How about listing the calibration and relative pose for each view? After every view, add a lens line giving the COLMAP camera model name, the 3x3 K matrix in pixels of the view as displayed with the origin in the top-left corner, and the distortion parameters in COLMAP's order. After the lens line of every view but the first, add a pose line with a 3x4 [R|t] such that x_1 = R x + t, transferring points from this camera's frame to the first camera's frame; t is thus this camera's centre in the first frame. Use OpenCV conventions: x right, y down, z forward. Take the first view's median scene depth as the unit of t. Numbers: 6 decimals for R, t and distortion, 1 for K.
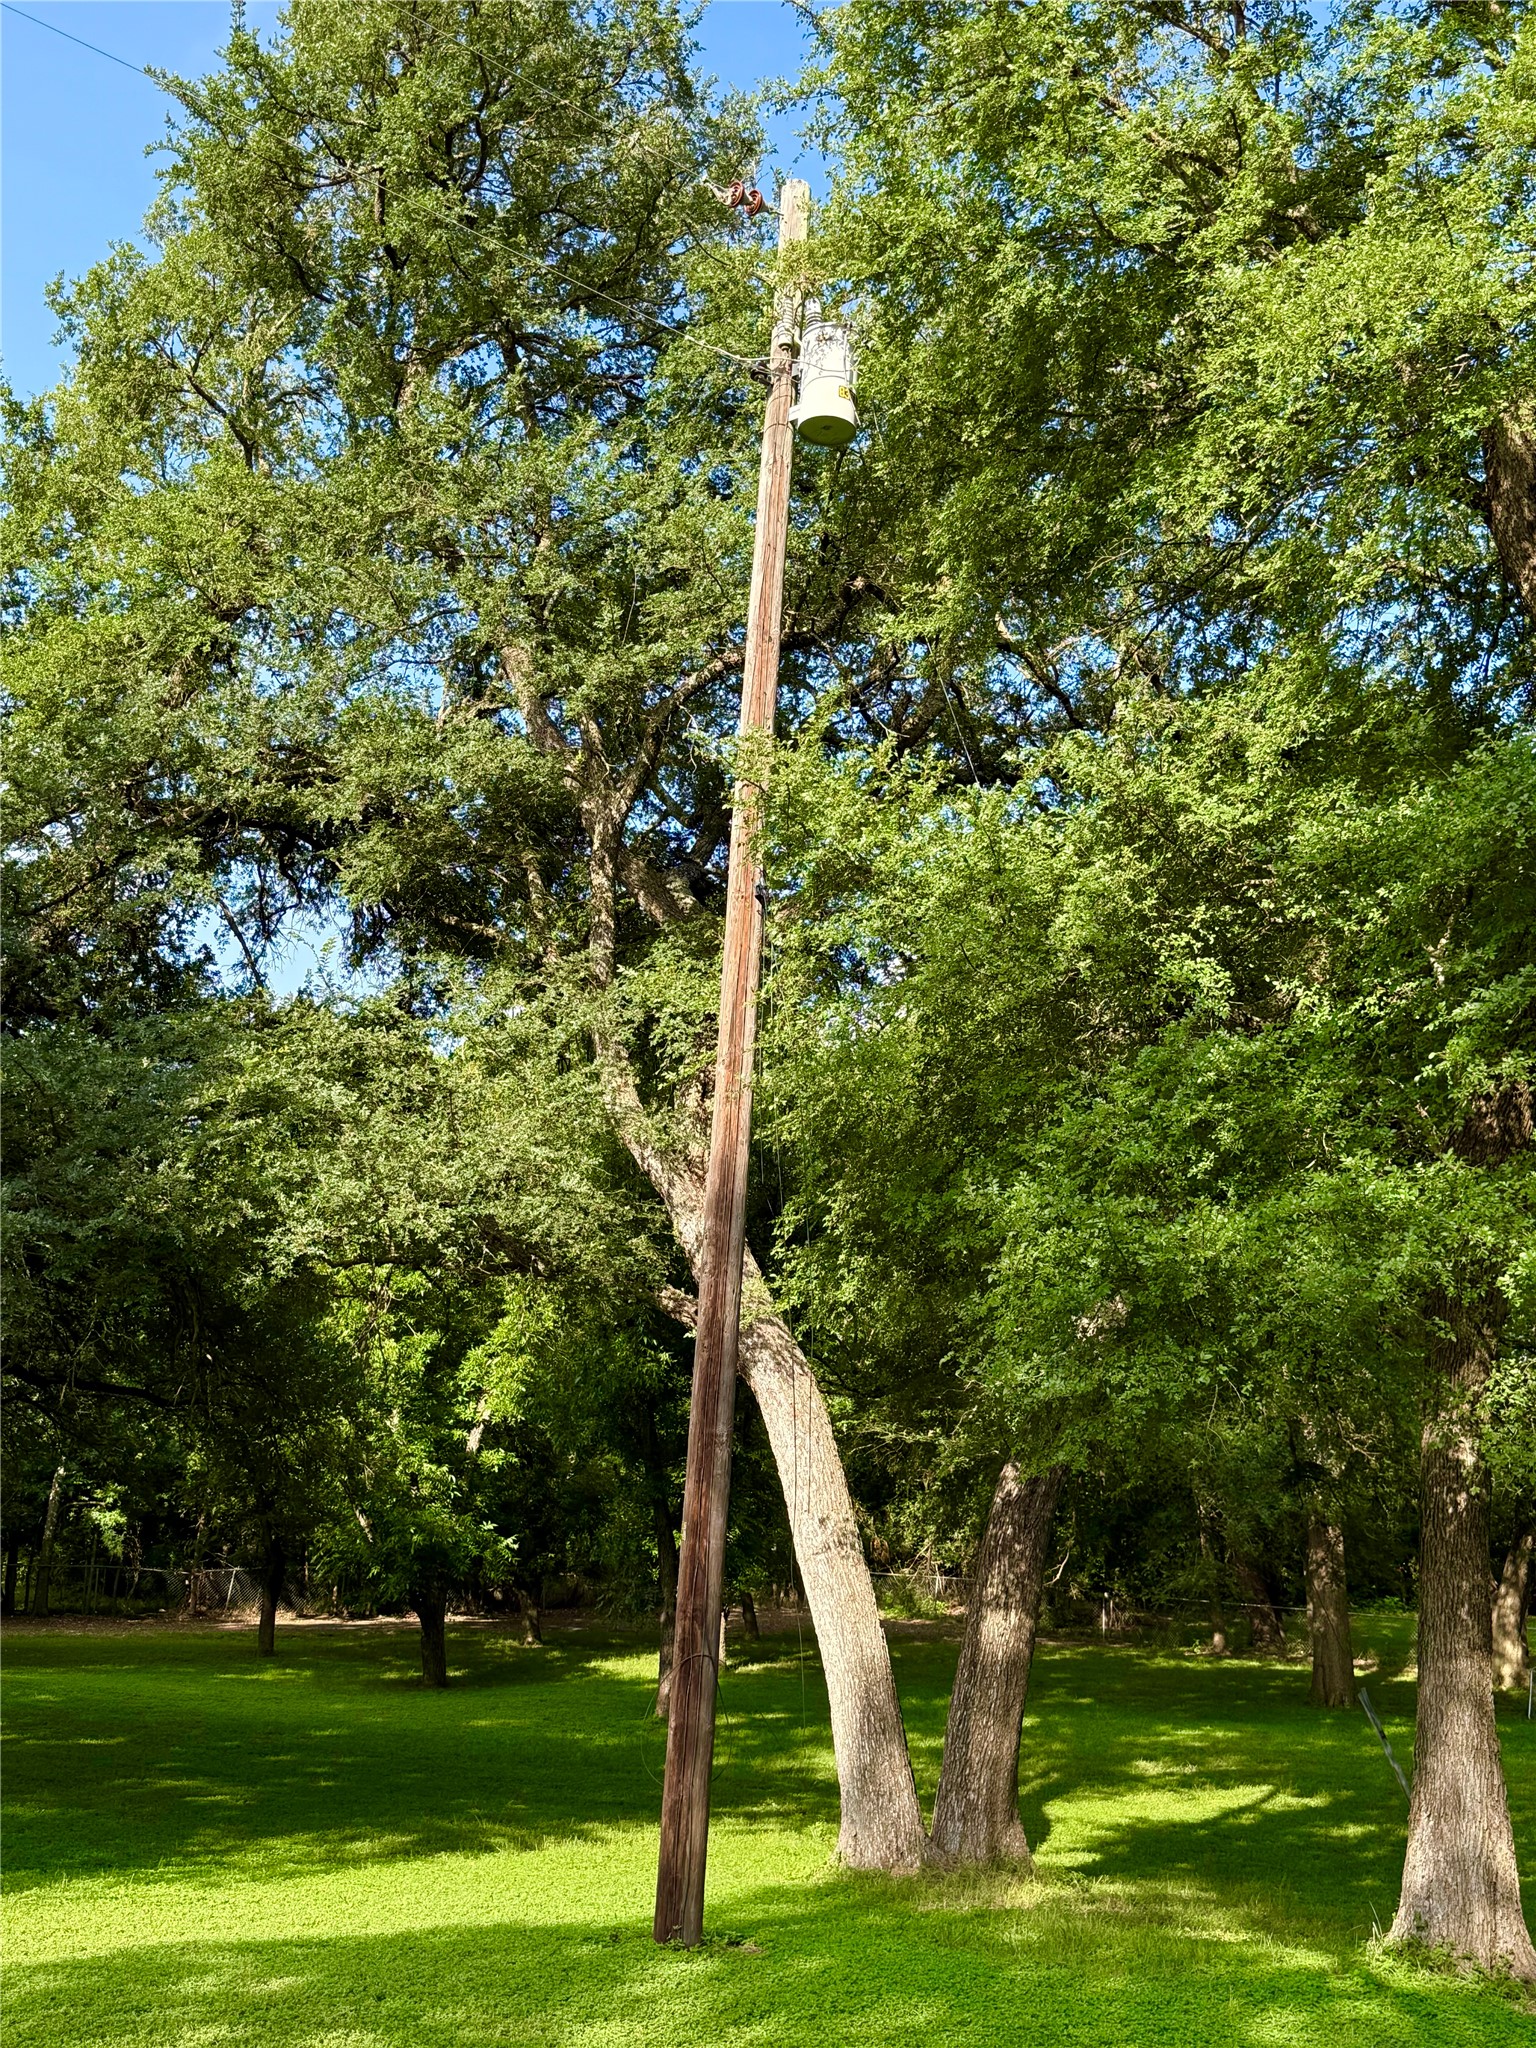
lens RADIAL K [[2204.9, 0, 755.9], [0, 2204.9, 1026.9], [0, 0, 1]] dist [0.092258, 0.000000]
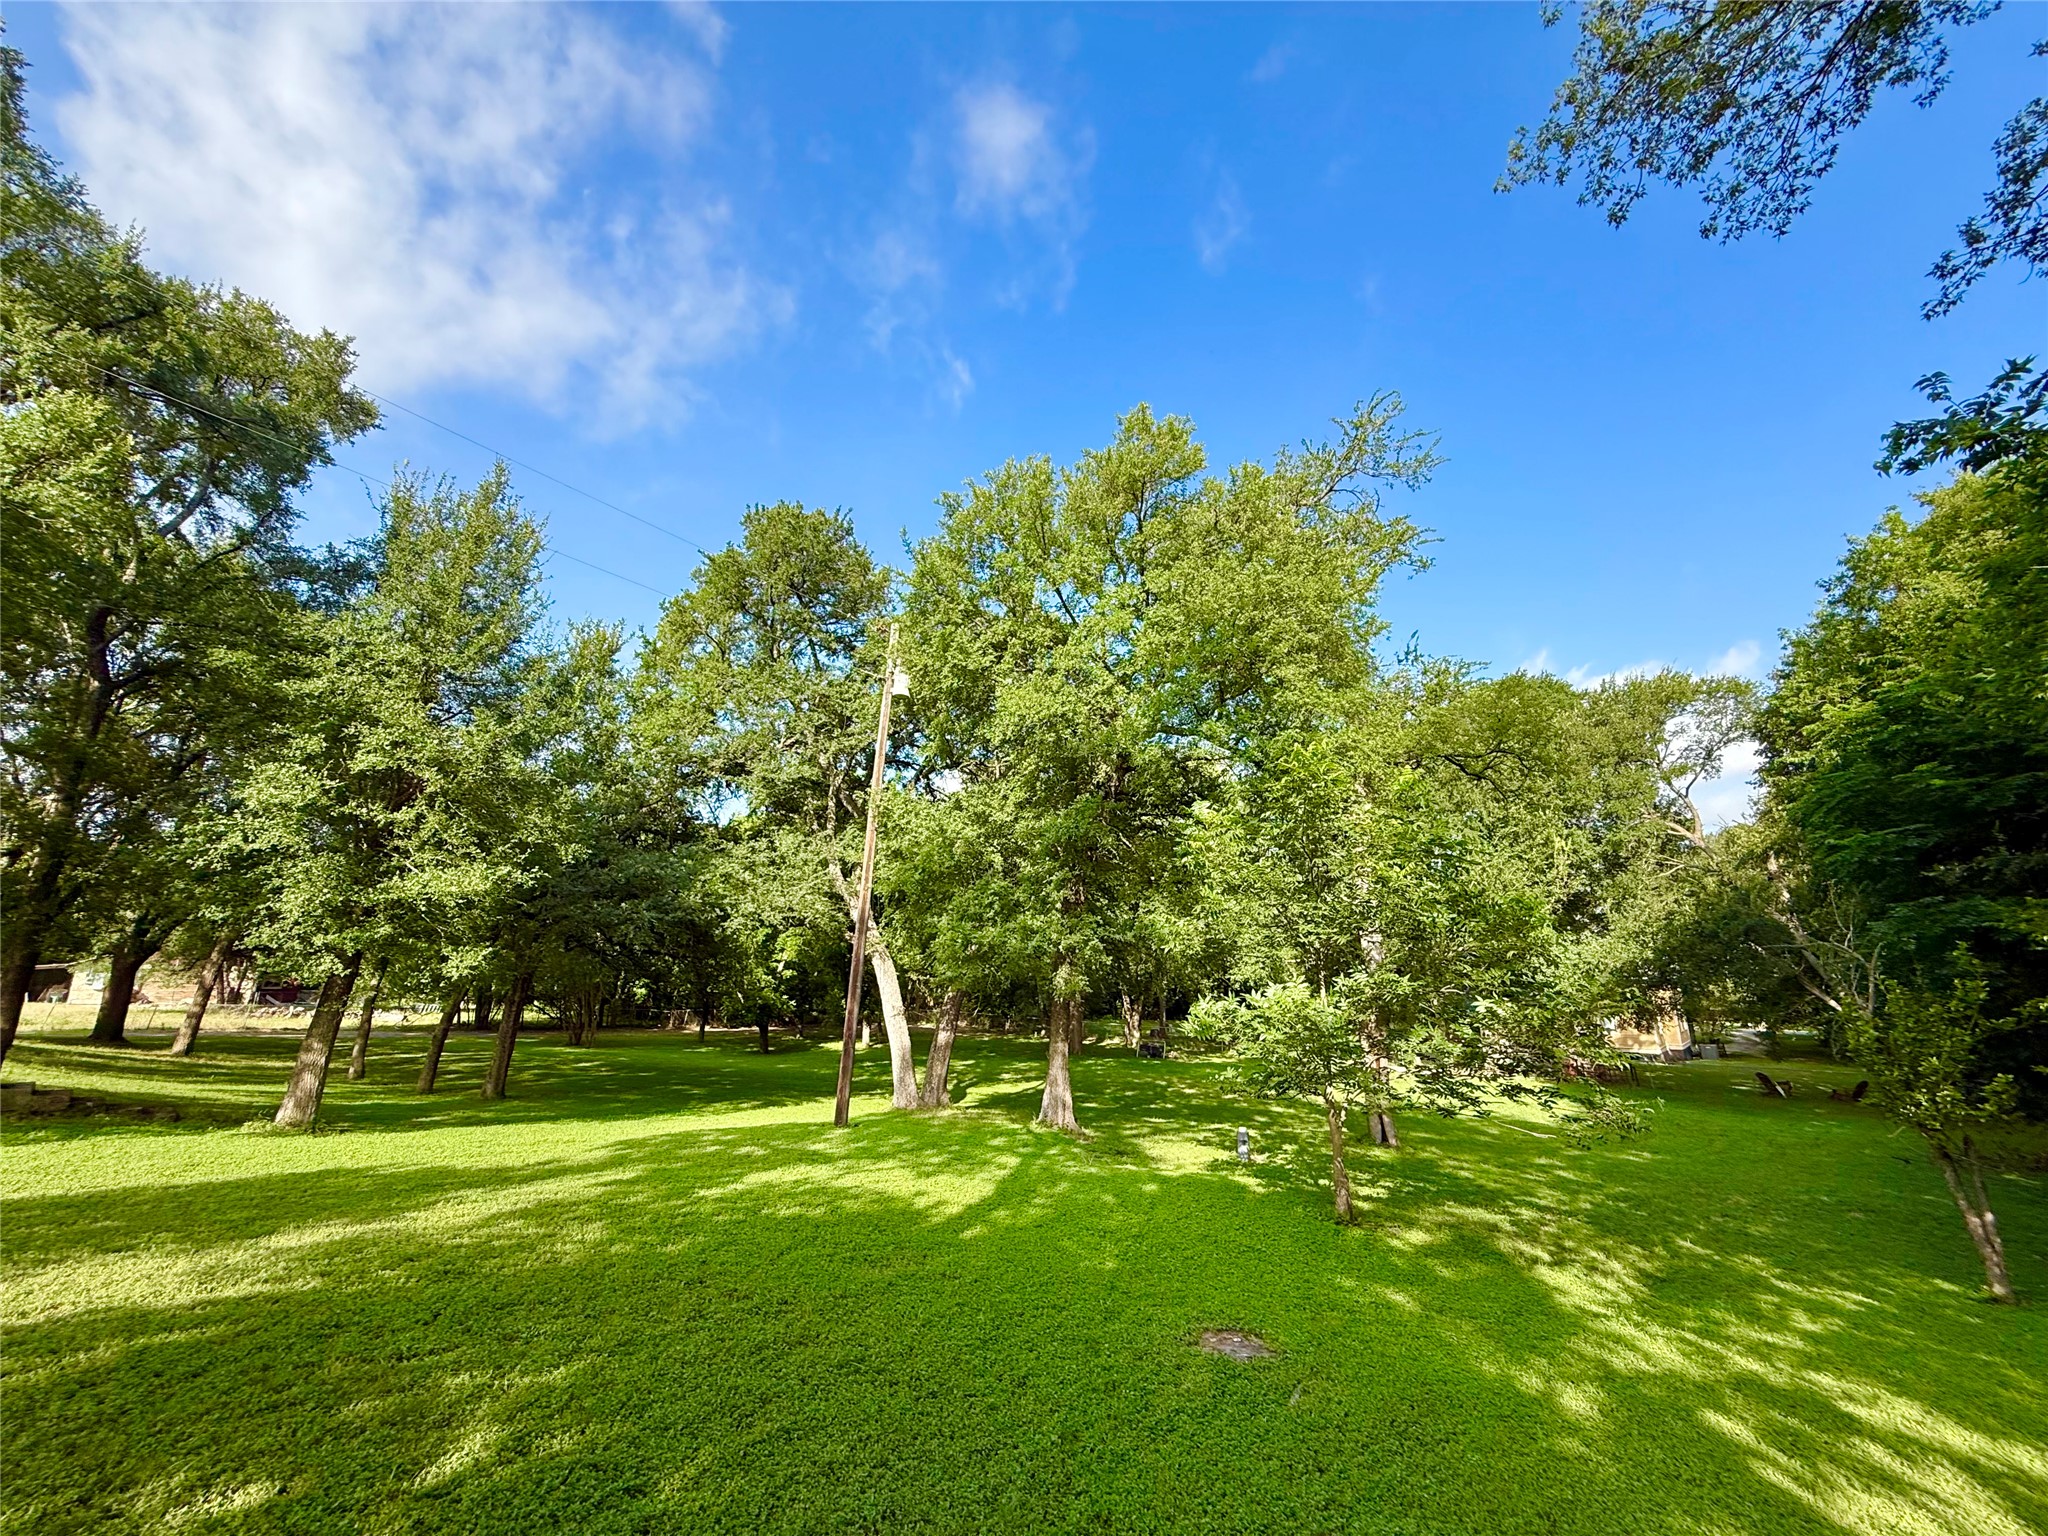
lens RADIAL K [[819.2, 0, 1018.4], [0, 819.2, 766.4], [0, 0, 1]] dist [0.001106, 0.000123]
pose [[0.988130, 0.035105, 0.149554, 0.021493], [-0.028532, 0.998540, -0.045872, -0.084713], [-0.150946, 0.041060, 0.987689, -0.265657]]
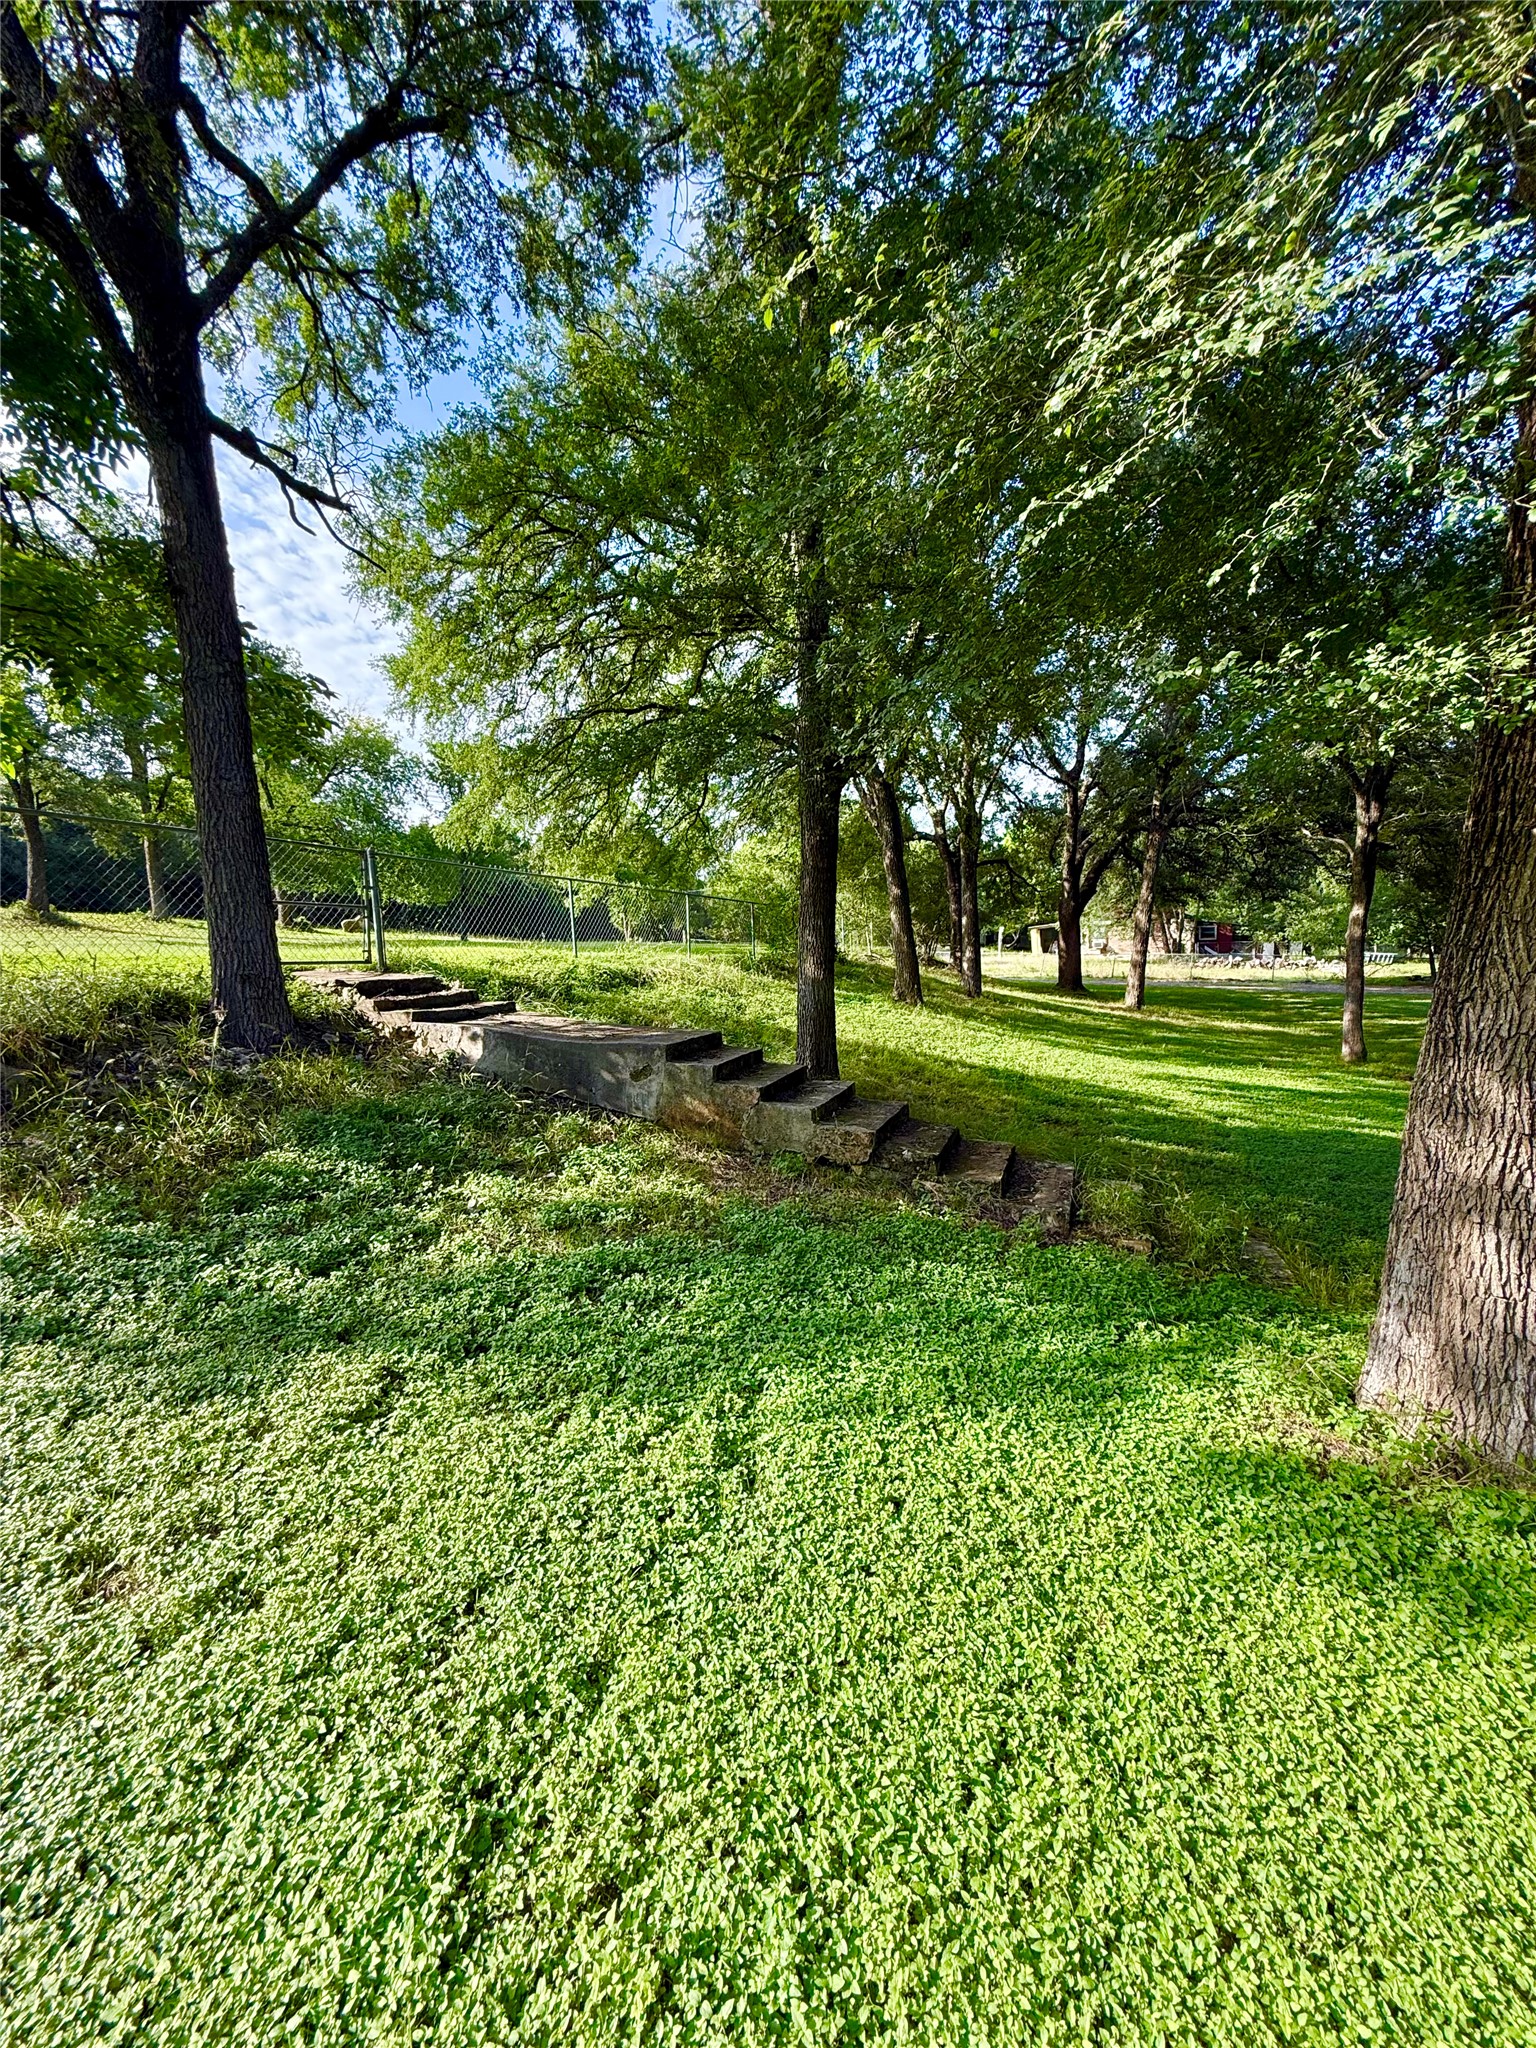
lens RADIAL K [[819.2, 0, 756.5], [0, 819.2, 1014.6], [0, 0, 1]] dist [0.001106, 0.000123]
pose [[0.481975, 0.045122, -0.875023, -0.529861], [0.218499, 0.960932, 0.169904, 0.125330], [0.848504, -0.273082, 0.453286, 0.565143]]
